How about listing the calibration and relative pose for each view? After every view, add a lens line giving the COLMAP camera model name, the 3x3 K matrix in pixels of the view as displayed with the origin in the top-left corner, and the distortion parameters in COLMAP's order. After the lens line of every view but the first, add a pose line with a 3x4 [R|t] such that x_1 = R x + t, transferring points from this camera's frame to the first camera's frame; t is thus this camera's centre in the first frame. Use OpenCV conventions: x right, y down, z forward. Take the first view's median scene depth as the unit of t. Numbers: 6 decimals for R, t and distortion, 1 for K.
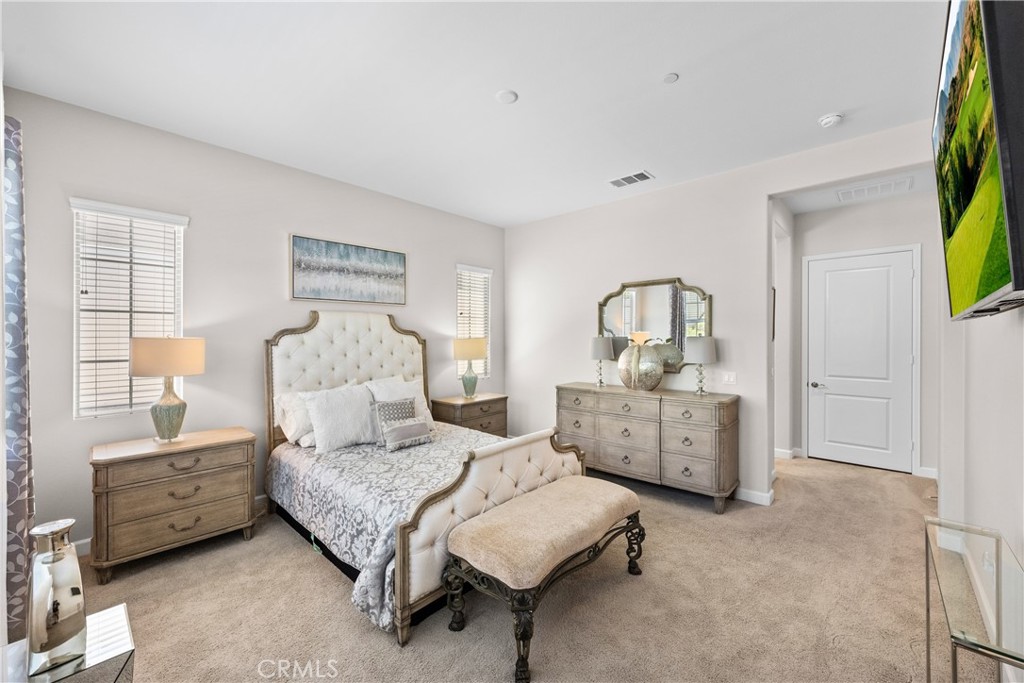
lens RADIAL K [[398.9, 0, 505.5], [0, 398.9, 335.6], [0, 0, 1]] dist [0.000842, -0.000049]
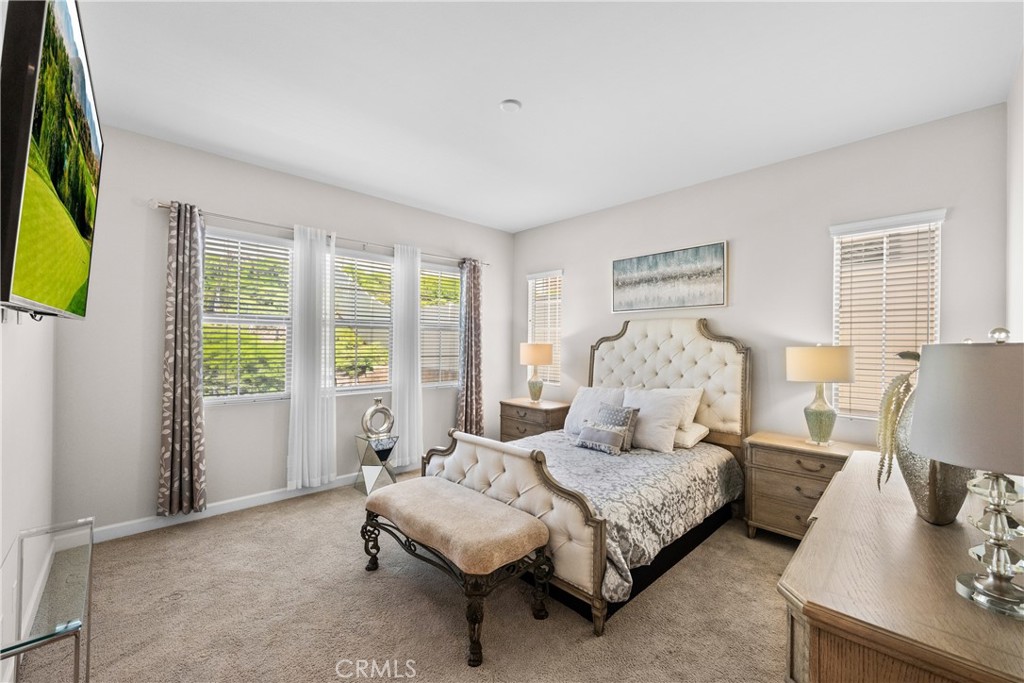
lens RADIAL K [[398.9, 0, 505.5], [0, 398.9, 335.6], [0, 0, 1]] dist [0.000842, -0.000049]
pose [[-0.041663, -0.015225, -0.999016, 0.661918], [-0.000499, 0.999884, -0.015217, -0.001563], [0.999132, -0.000136, -0.041666, 0.667403]]
